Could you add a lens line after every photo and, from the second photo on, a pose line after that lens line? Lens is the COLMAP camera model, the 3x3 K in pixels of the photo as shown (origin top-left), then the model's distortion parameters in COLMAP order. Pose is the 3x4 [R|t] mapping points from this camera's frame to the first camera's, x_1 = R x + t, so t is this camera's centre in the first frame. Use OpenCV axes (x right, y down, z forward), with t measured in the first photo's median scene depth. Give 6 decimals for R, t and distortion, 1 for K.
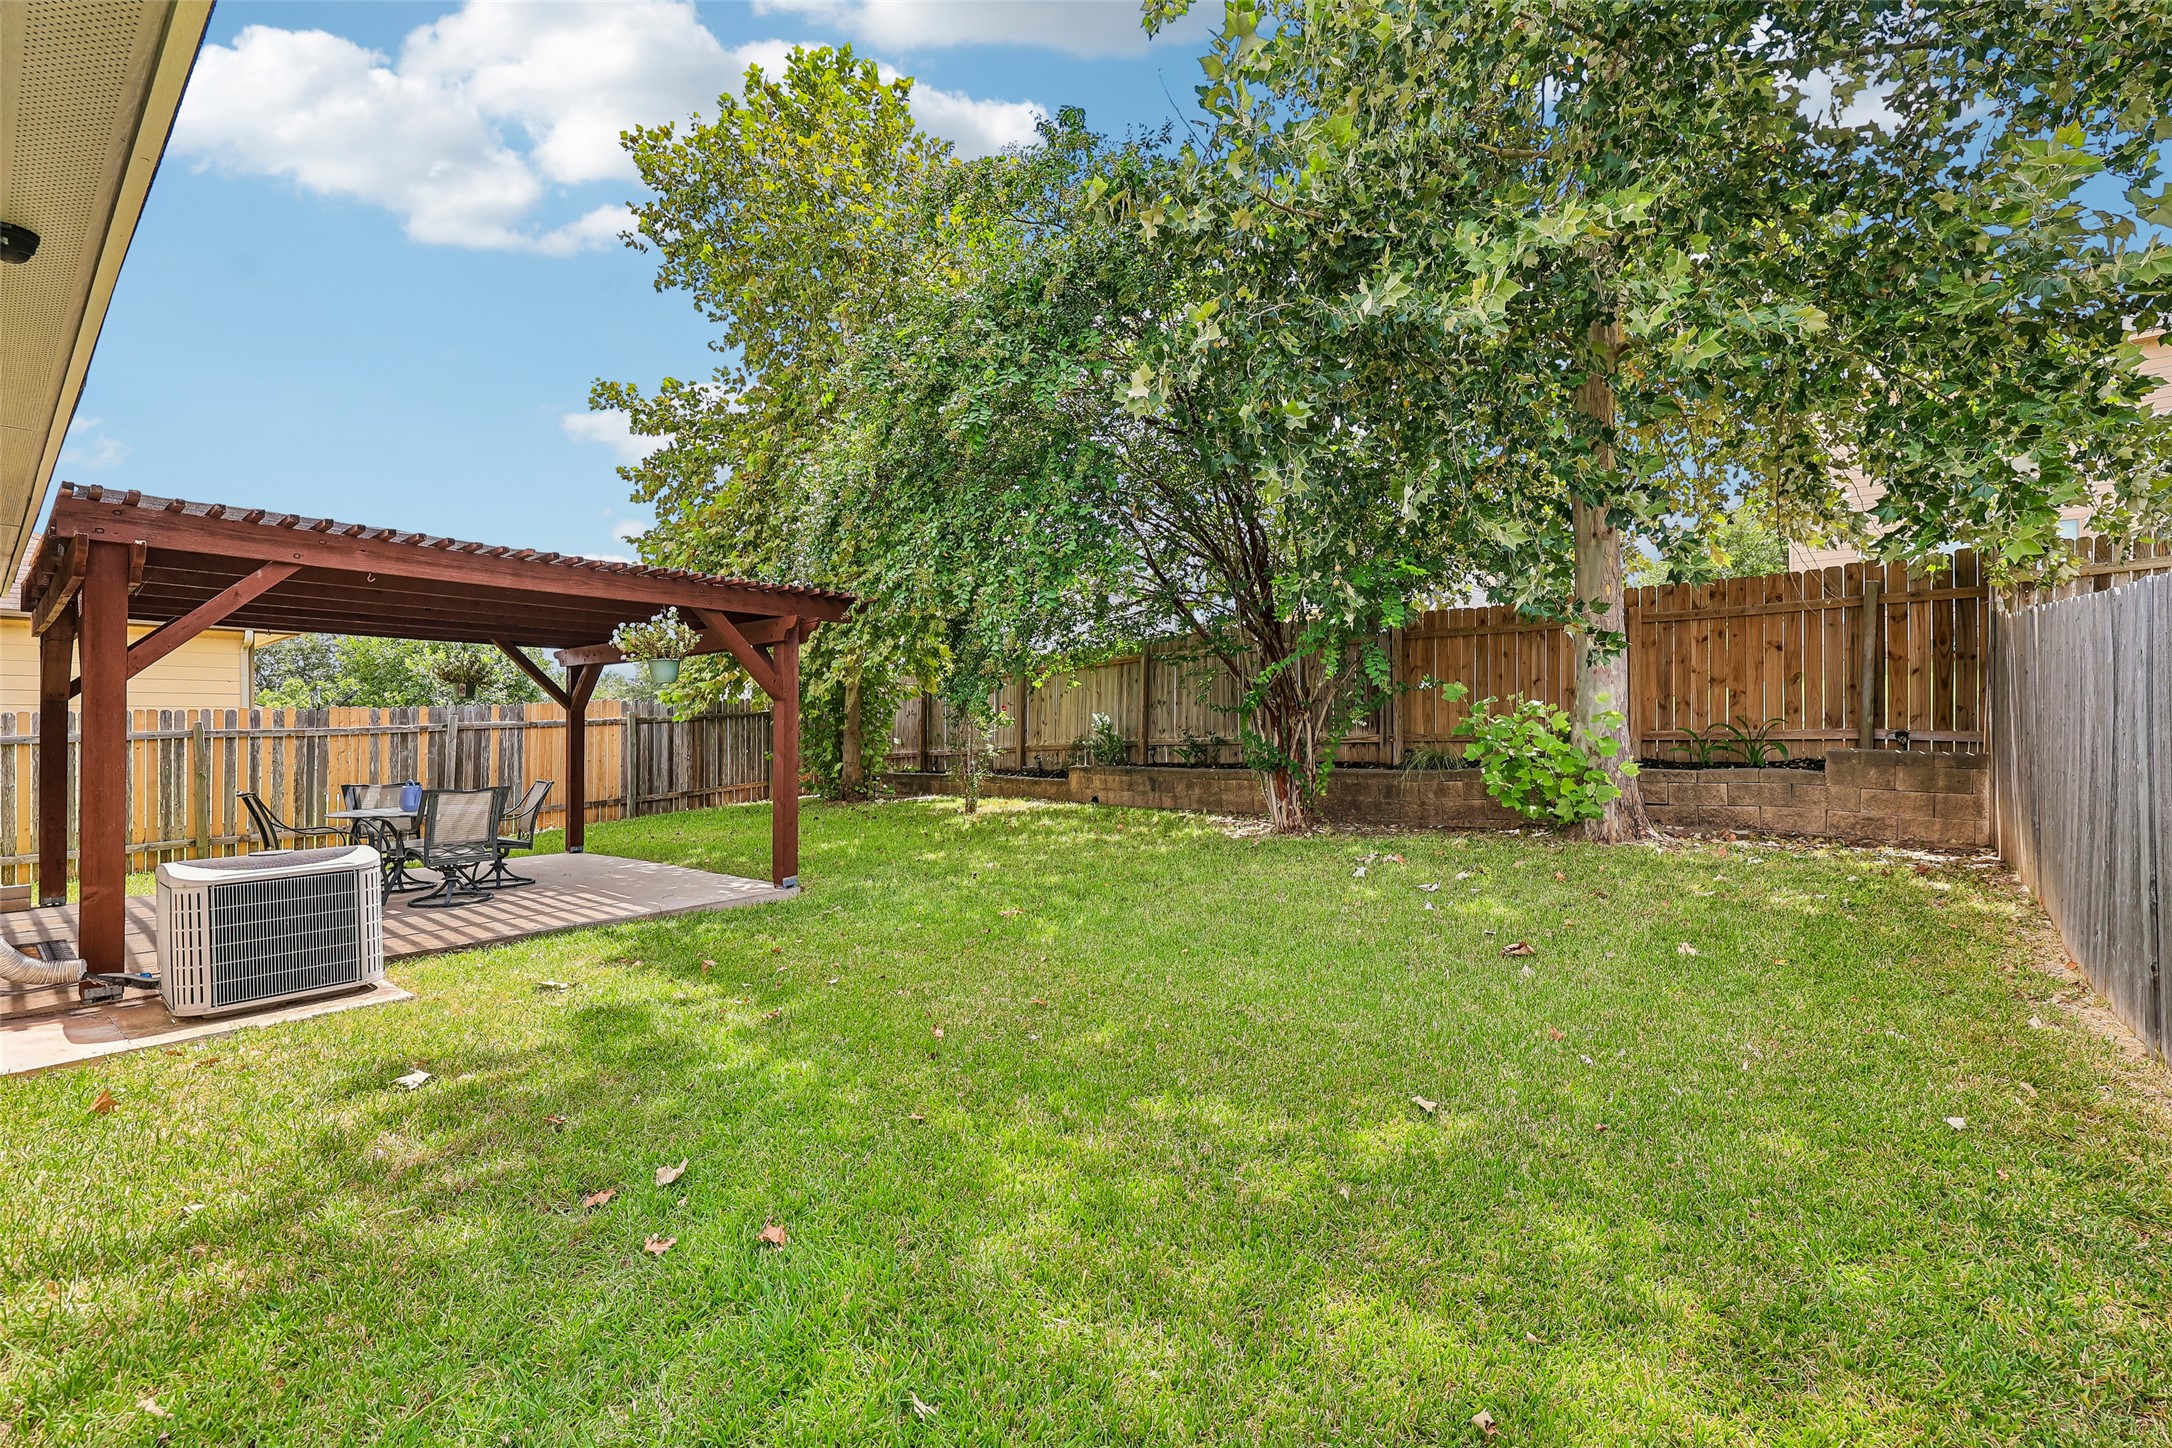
lens RADIAL K [[915.9, 0, 1086.0], [0, 915.9, 724.0], [0, 0, 1]] dist [0.001299, 0.000024]
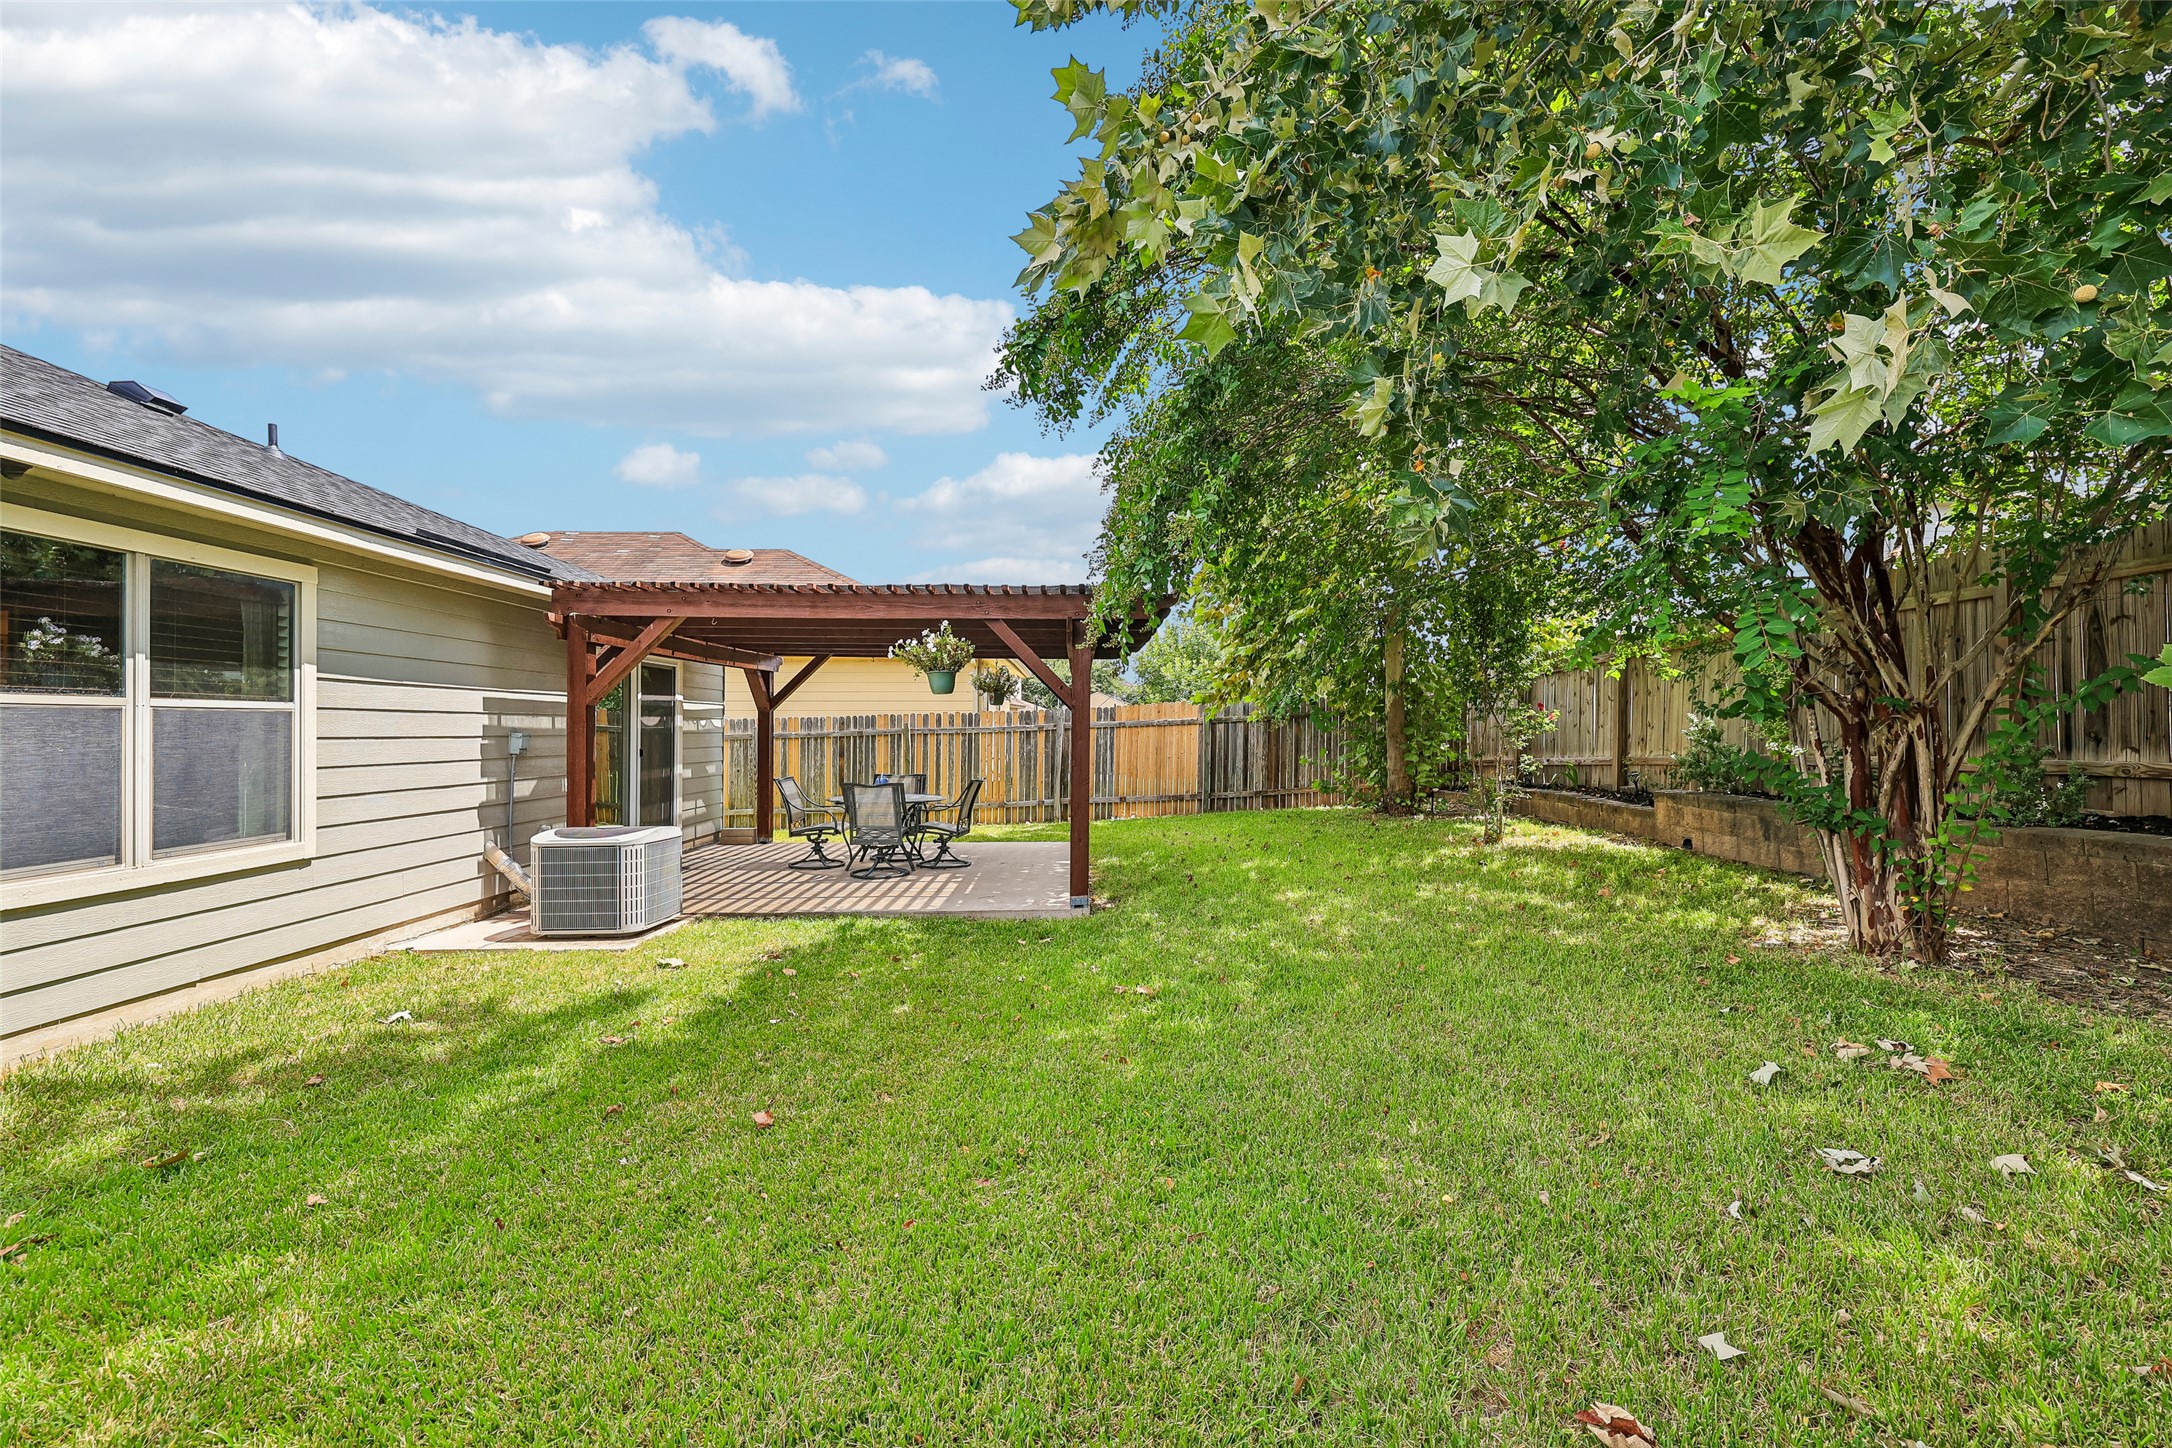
lens RADIAL K [[915.9, 0, 1086.0], [0, 915.9, 724.0], [0, 0, 1]] dist [0.001299, 0.000024]
pose [[0.646336, 0.006699, -0.763023, 0.233908], [0.000810, 0.999955, 0.009466, -0.010698], [0.763052, -0.006736, 0.646302, 0.234567]]
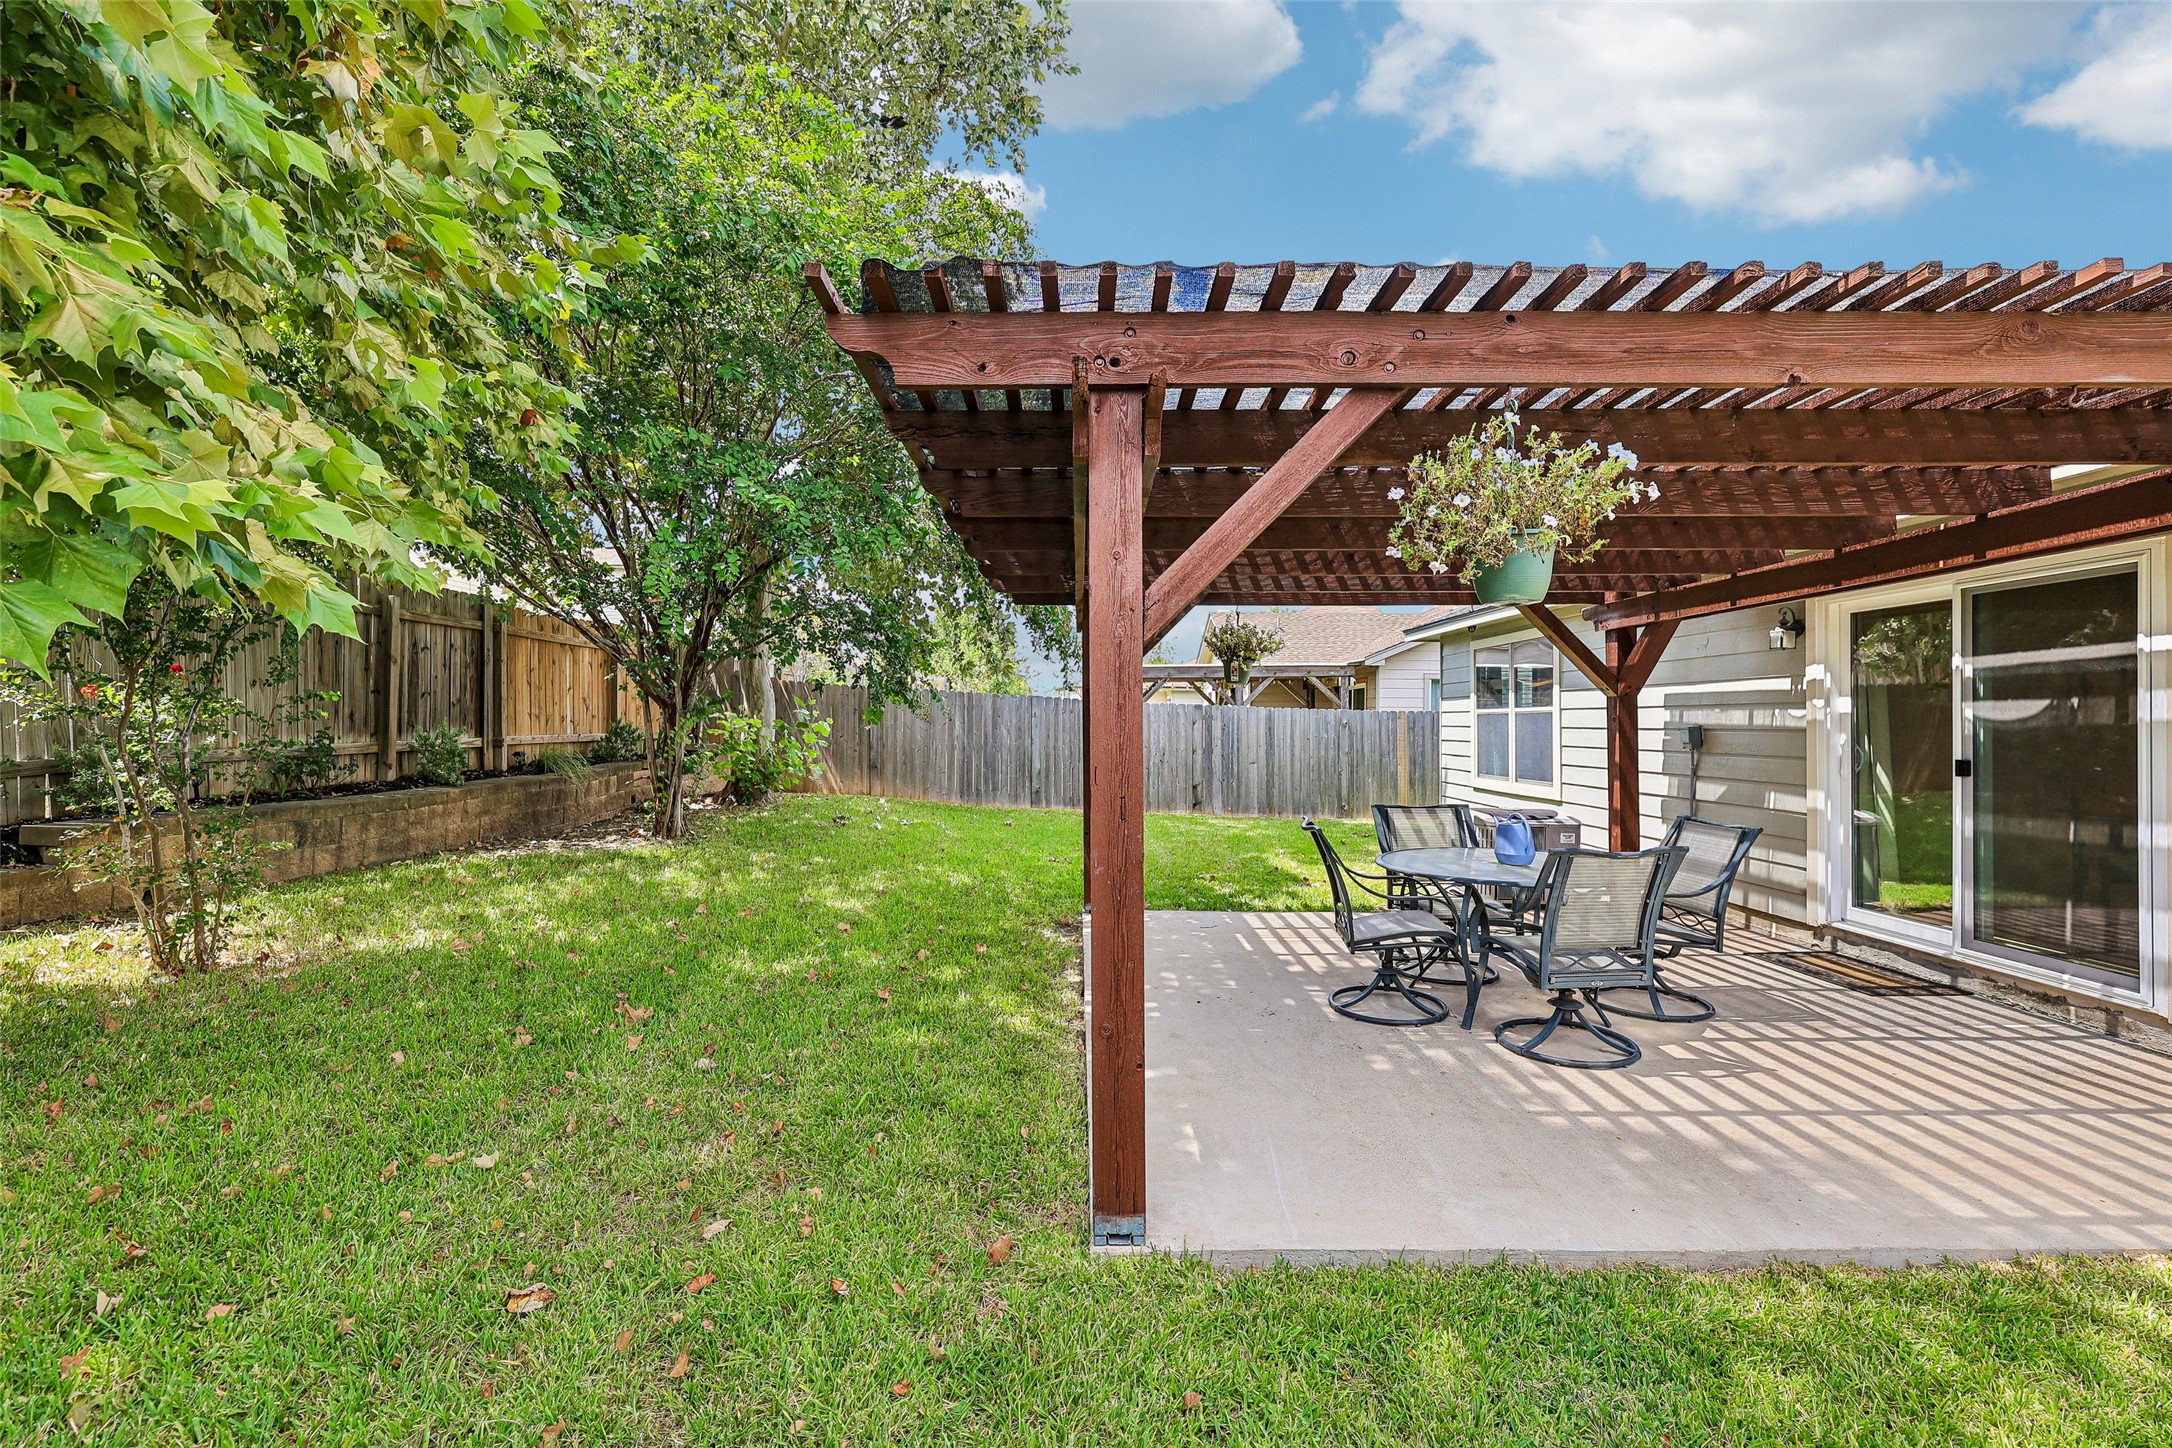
lens RADIAL K [[915.9, 0, 1086.0], [0, 915.9, 724.0], [0, 0, 1]] dist [0.001299, 0.000024]
pose [[-0.642326, 0.003248, 0.766425, -0.594718], [-0.005190, 0.999950, -0.008587, 0.003770], [-0.766414, -0.009493, -0.642276, 0.936303]]
